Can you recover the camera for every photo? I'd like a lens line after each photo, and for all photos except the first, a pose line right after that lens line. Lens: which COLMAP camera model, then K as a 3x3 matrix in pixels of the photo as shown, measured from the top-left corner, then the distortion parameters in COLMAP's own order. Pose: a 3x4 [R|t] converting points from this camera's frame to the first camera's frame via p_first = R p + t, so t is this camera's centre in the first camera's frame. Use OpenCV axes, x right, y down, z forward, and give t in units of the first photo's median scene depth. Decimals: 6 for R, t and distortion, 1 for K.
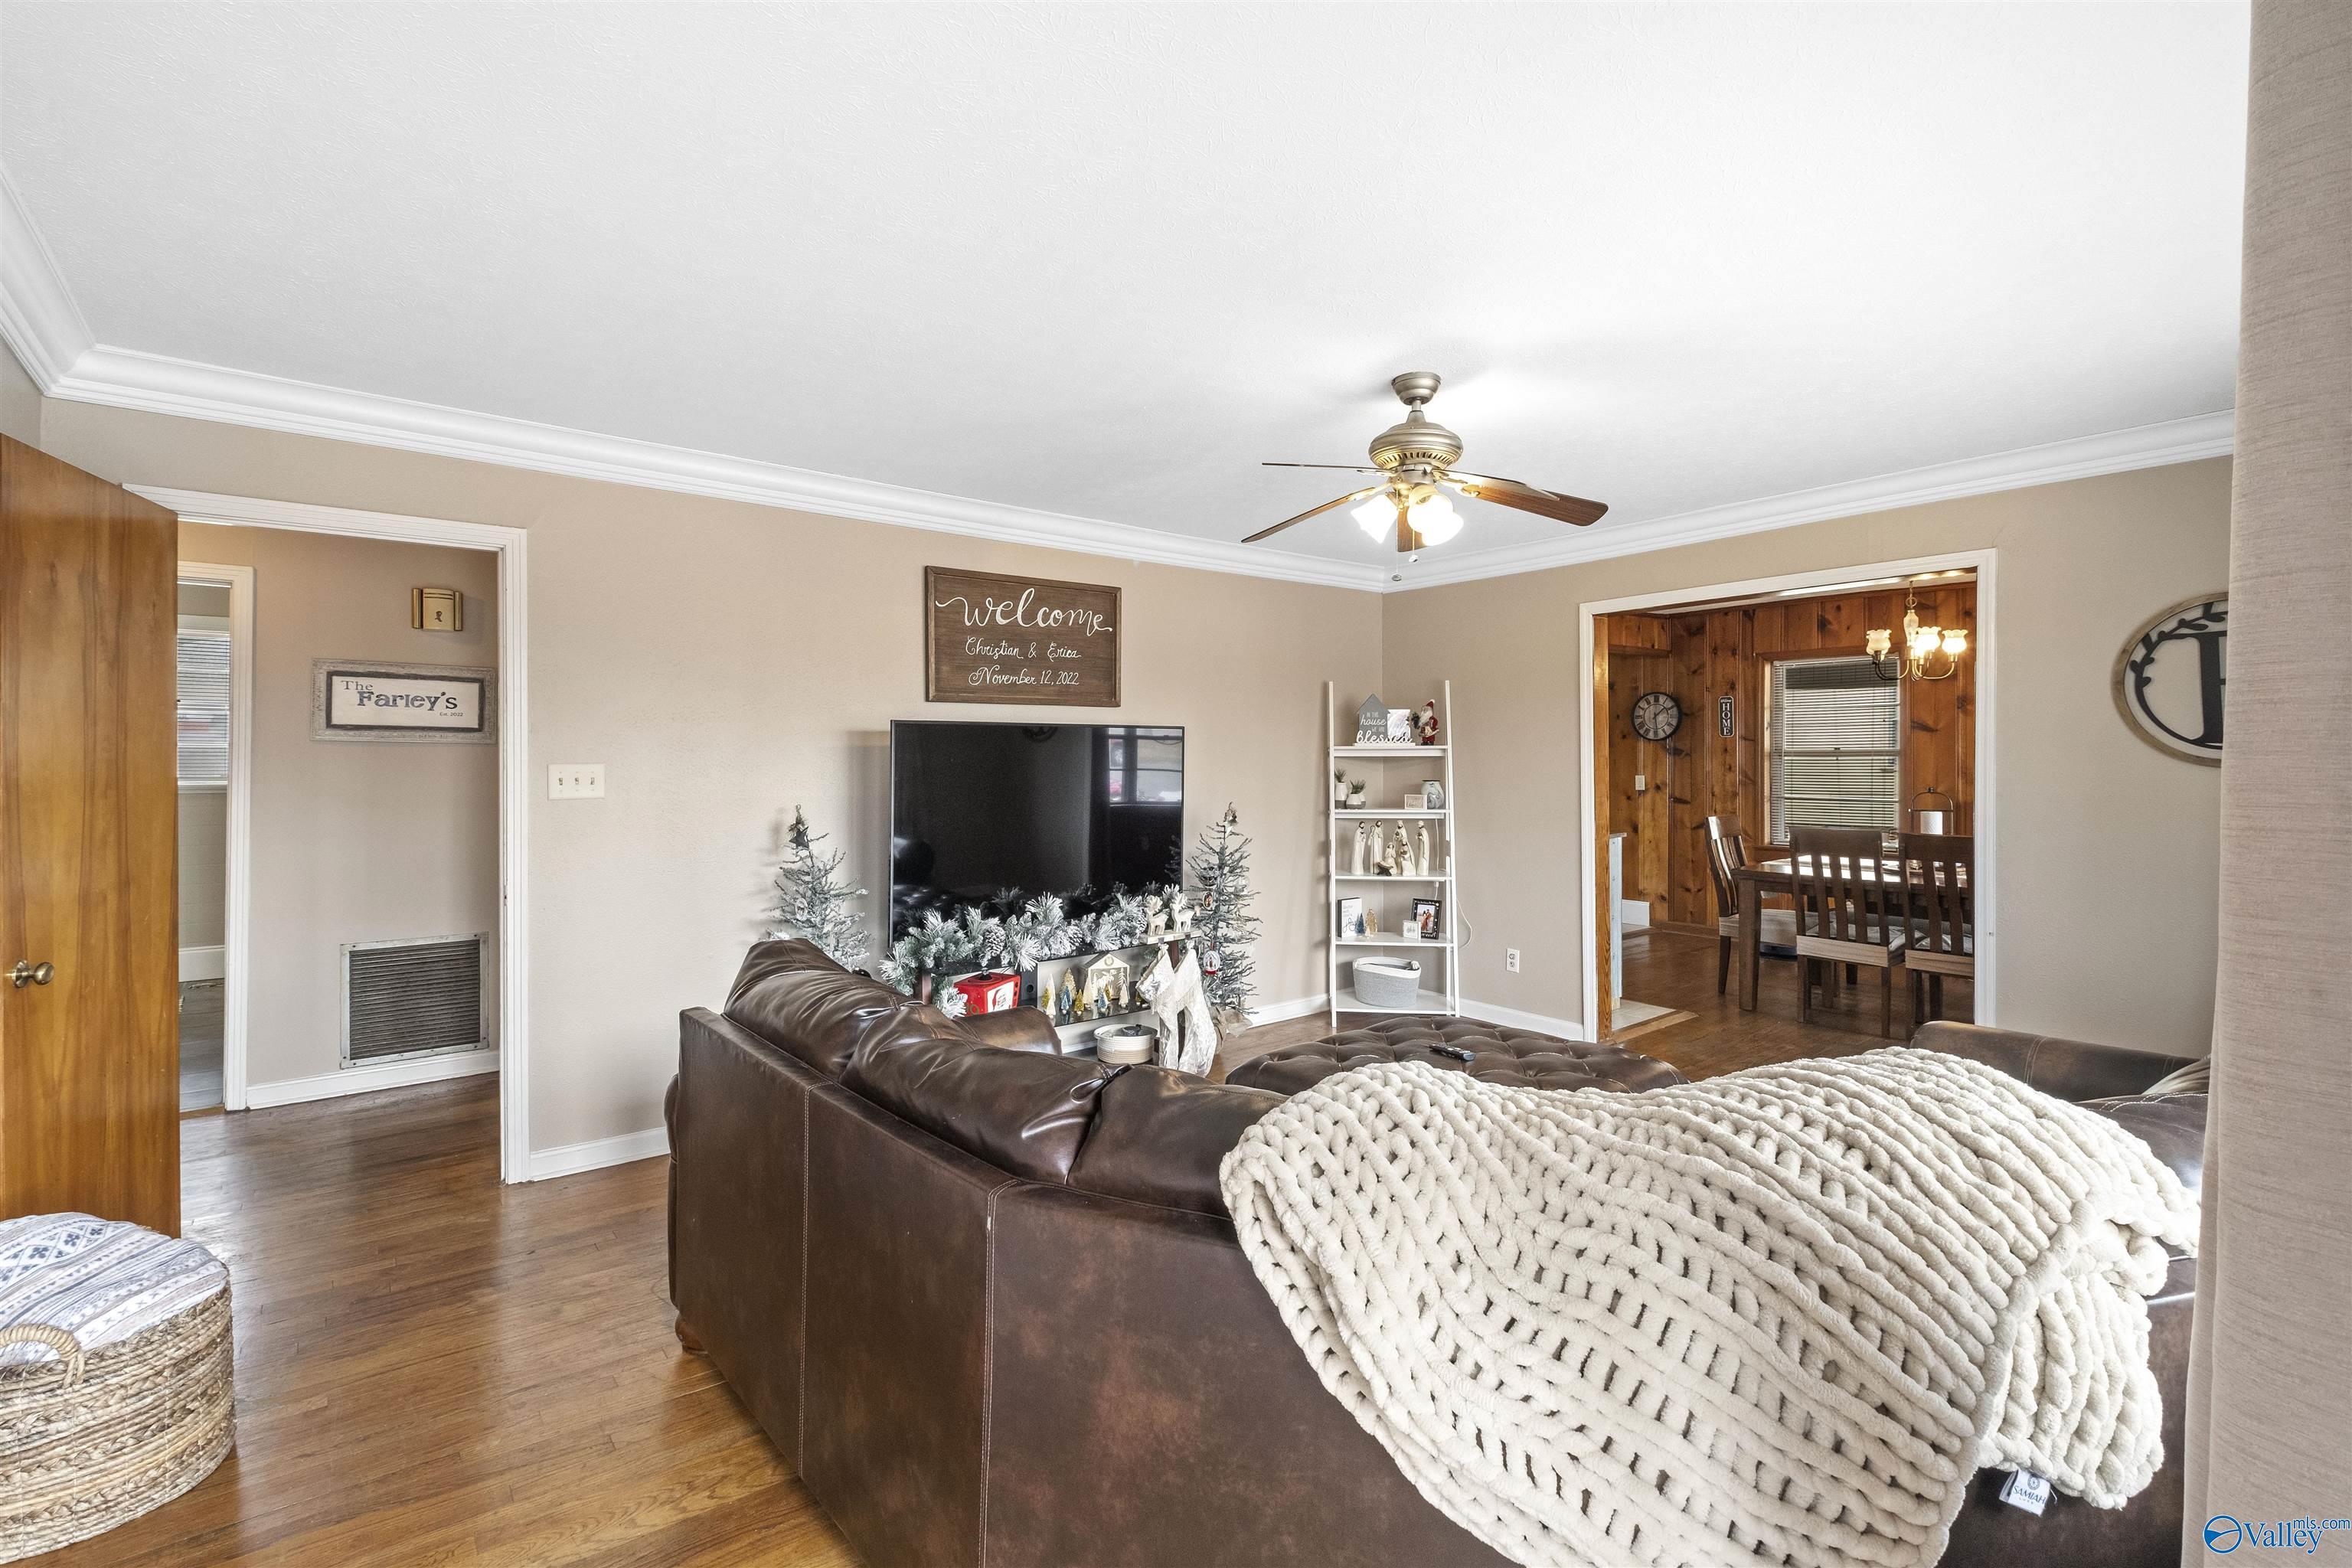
lens RADIAL K [[1037.9, 0, 1165.5], [0, 1037.9, 756.9], [0, 0, 1]] dist [0.001952, -0.004773]
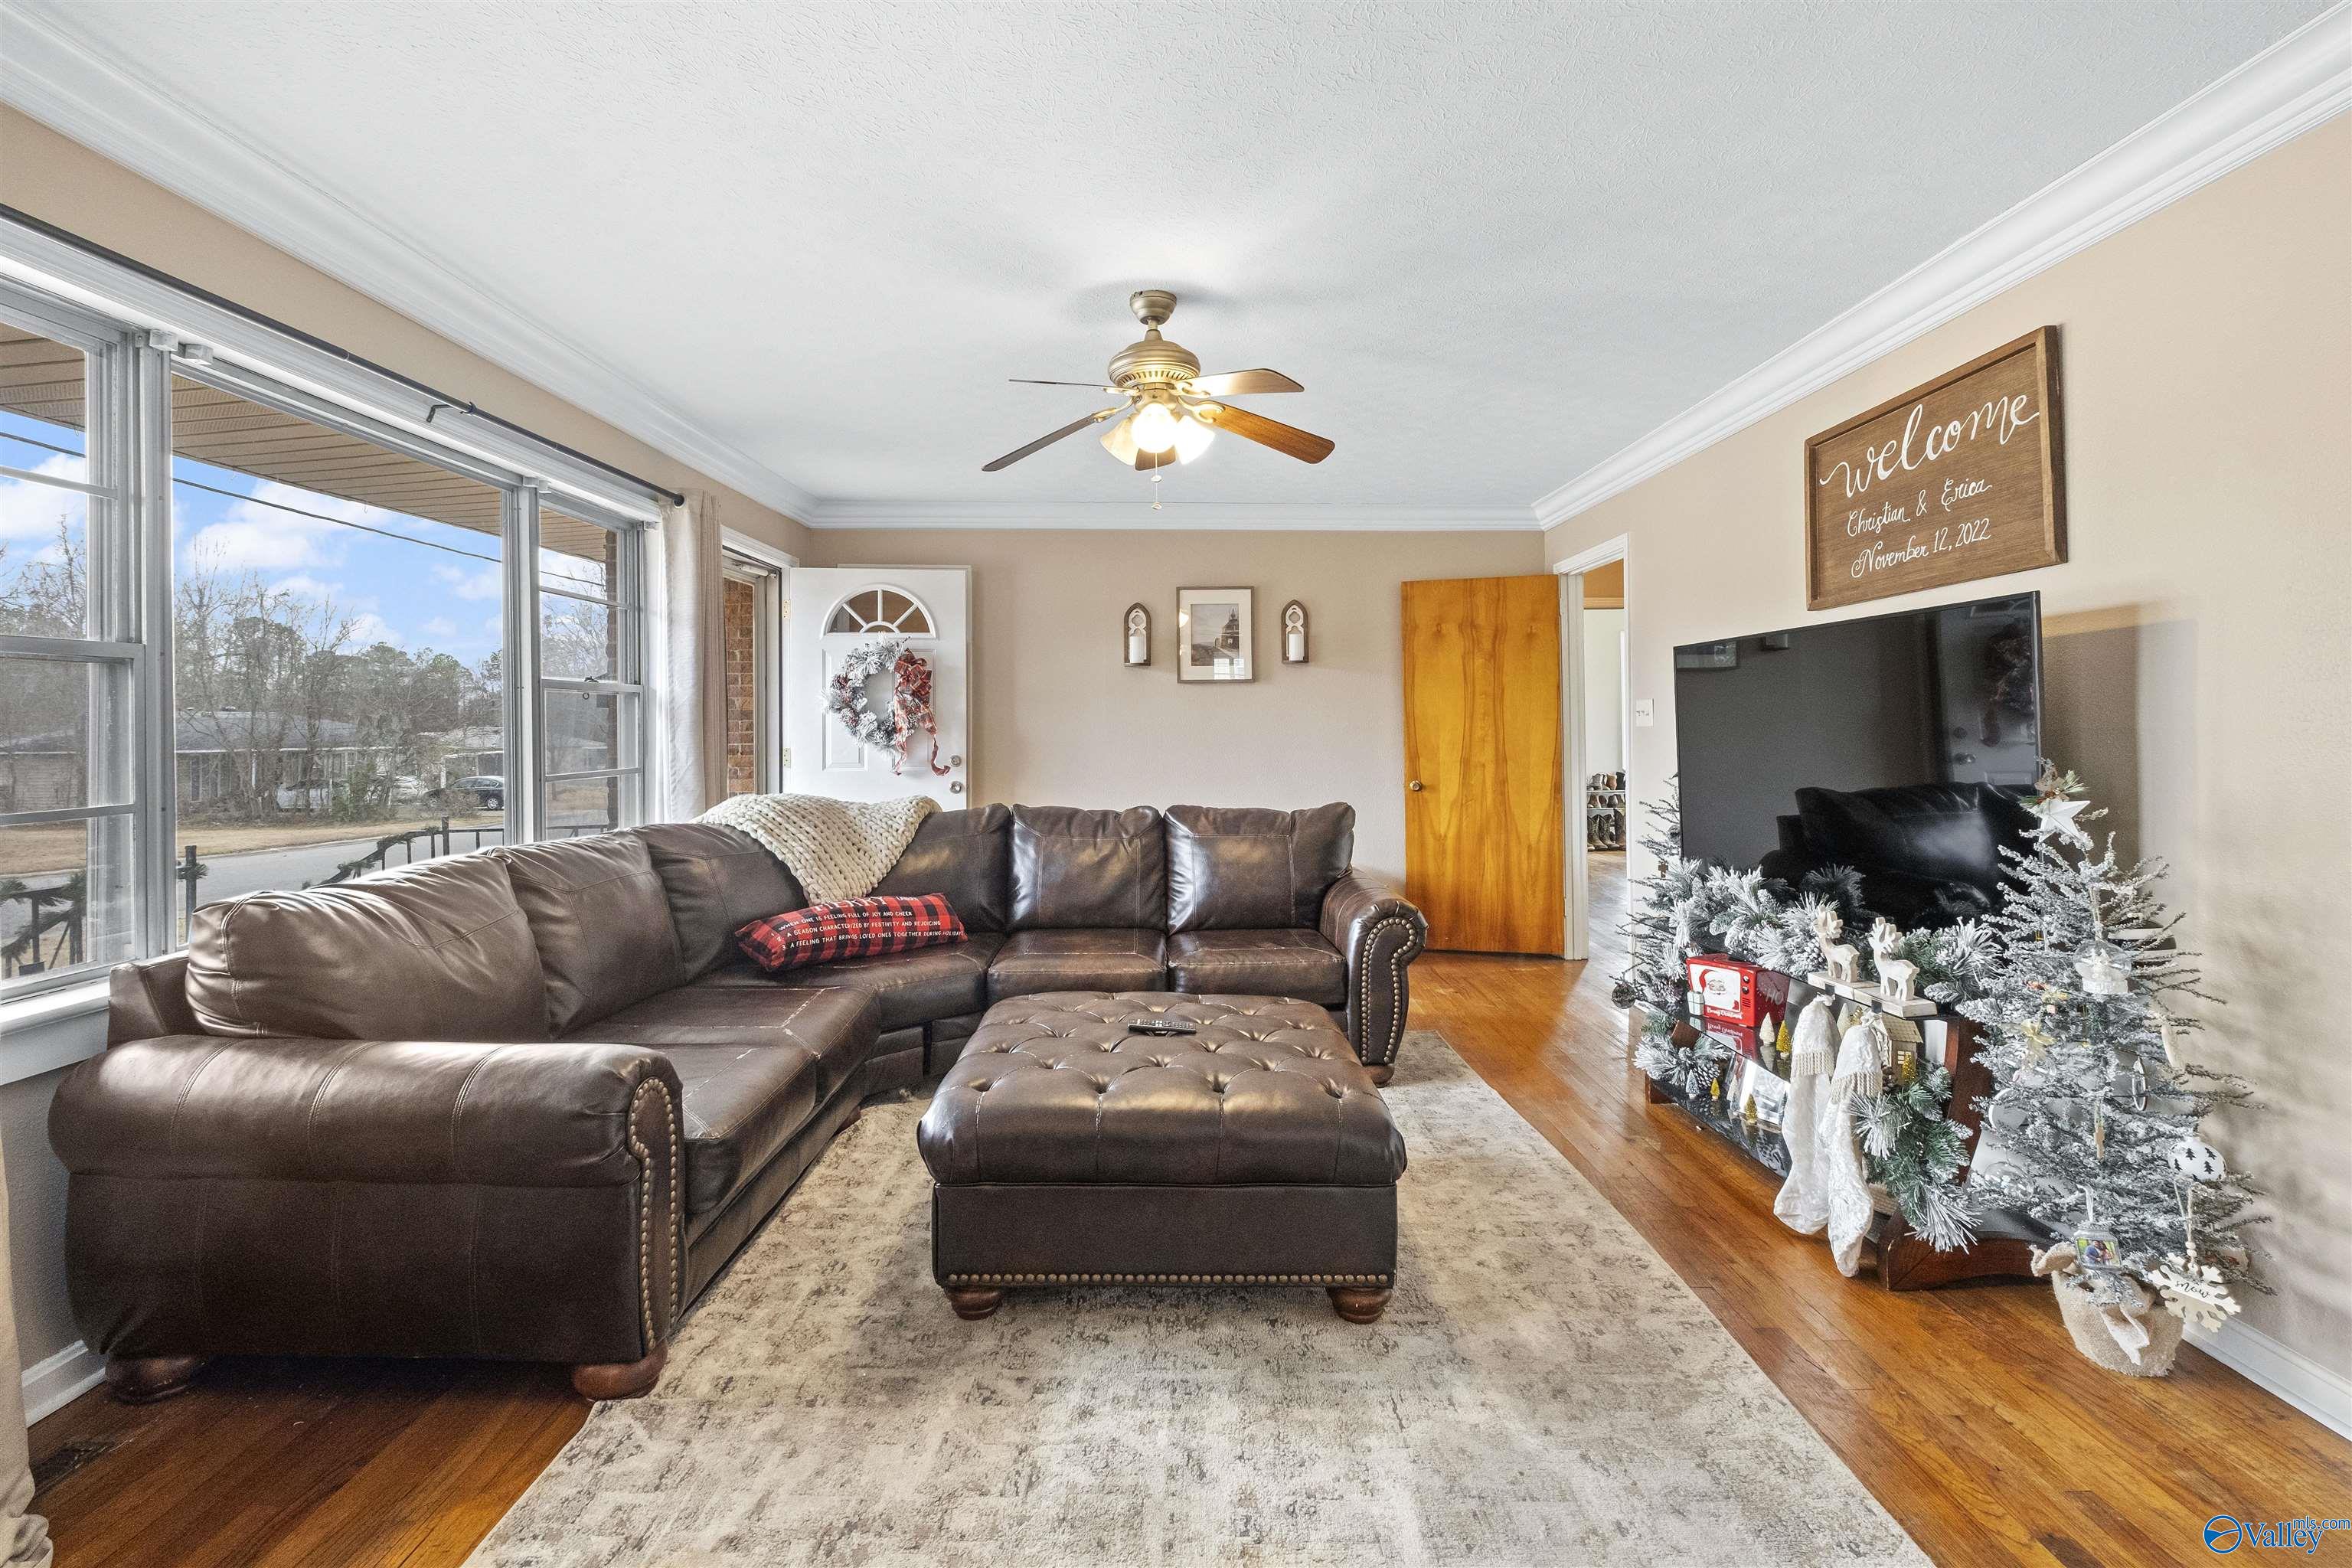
lens RADIAL K [[1052.6, 0, 1179.9], [0, 1052.6, 715.9], [0, 0, 1]] dist [-0.011182, -0.000416]
pose [[-0.617333, -0.004997, -0.786686, 0.606909], [0.007871, 0.999891, -0.012528, 0.028202], [0.786663, -0.013926, -0.617226, 0.976054]]
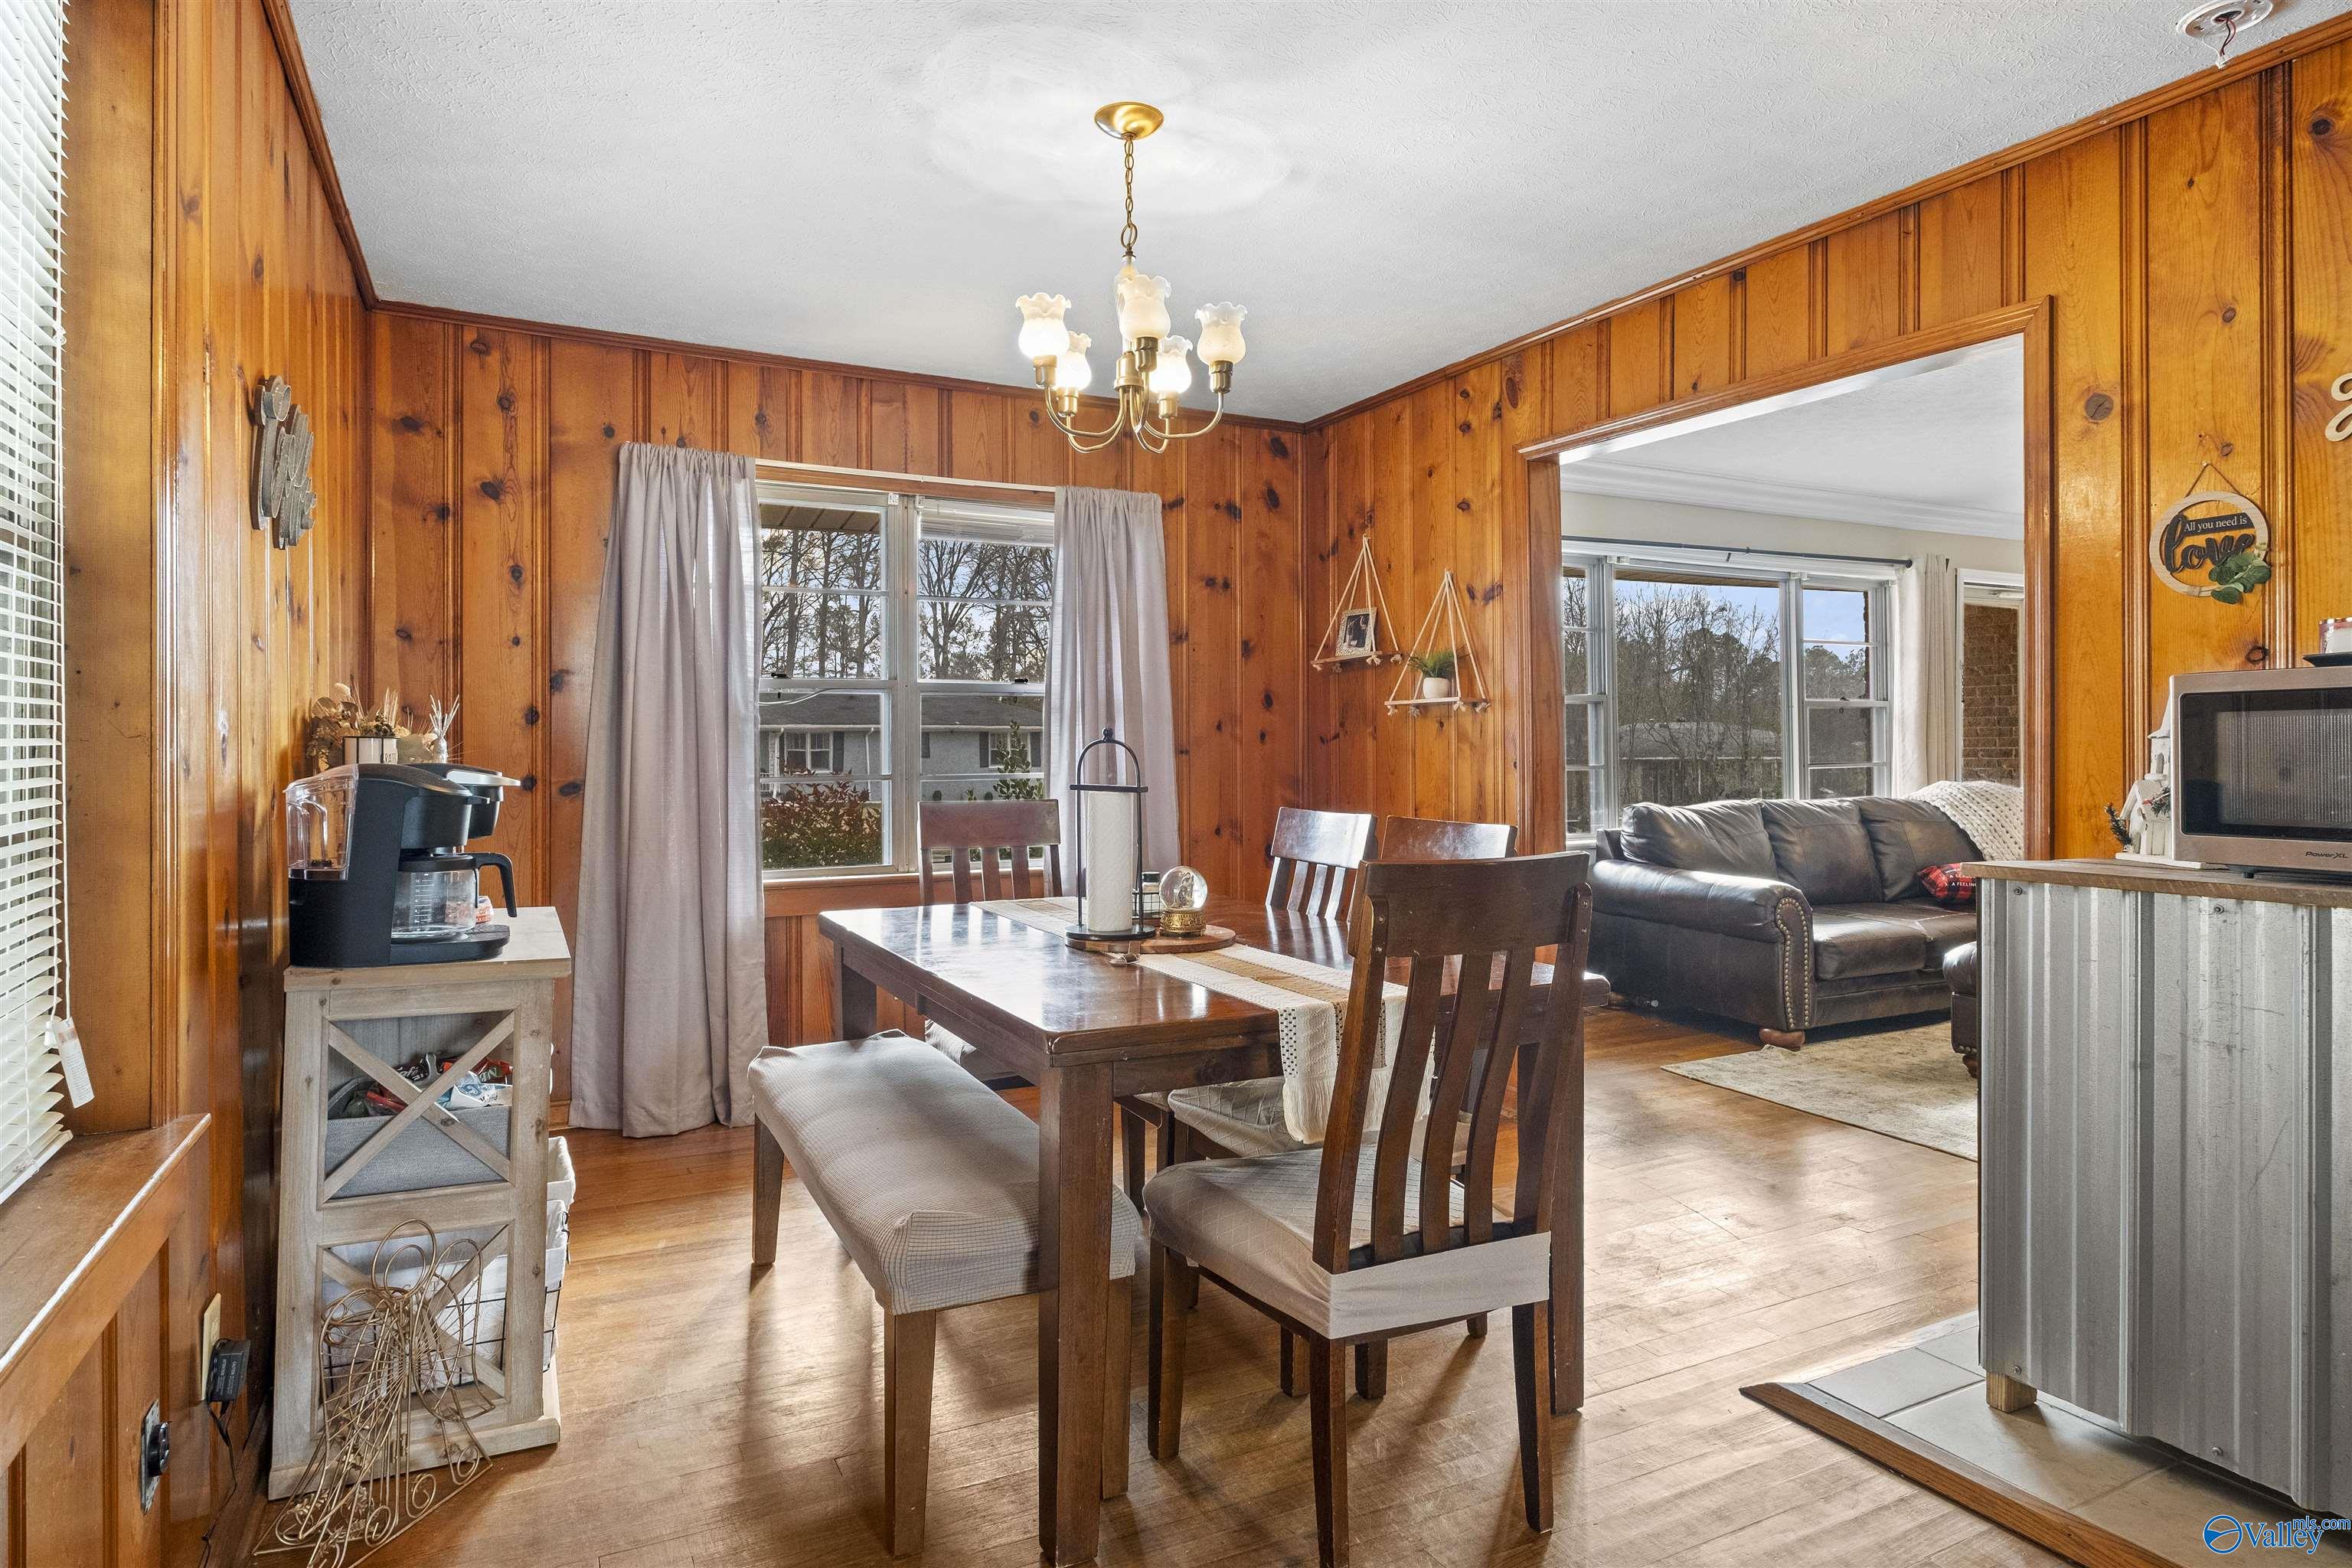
lens RADIAL K [[1287.5, 0, 1178.3], [0, 1287.5, 739.5], [0, 0, 1]] dist [-0.001807, -0.000197]
pose [[-0.978439, 0.003413, 0.206510, 0.683290], [0.002123, 0.999977, -0.006468, 0.039620], [-0.206527, -0.005890, -0.978423, 1.695258]]
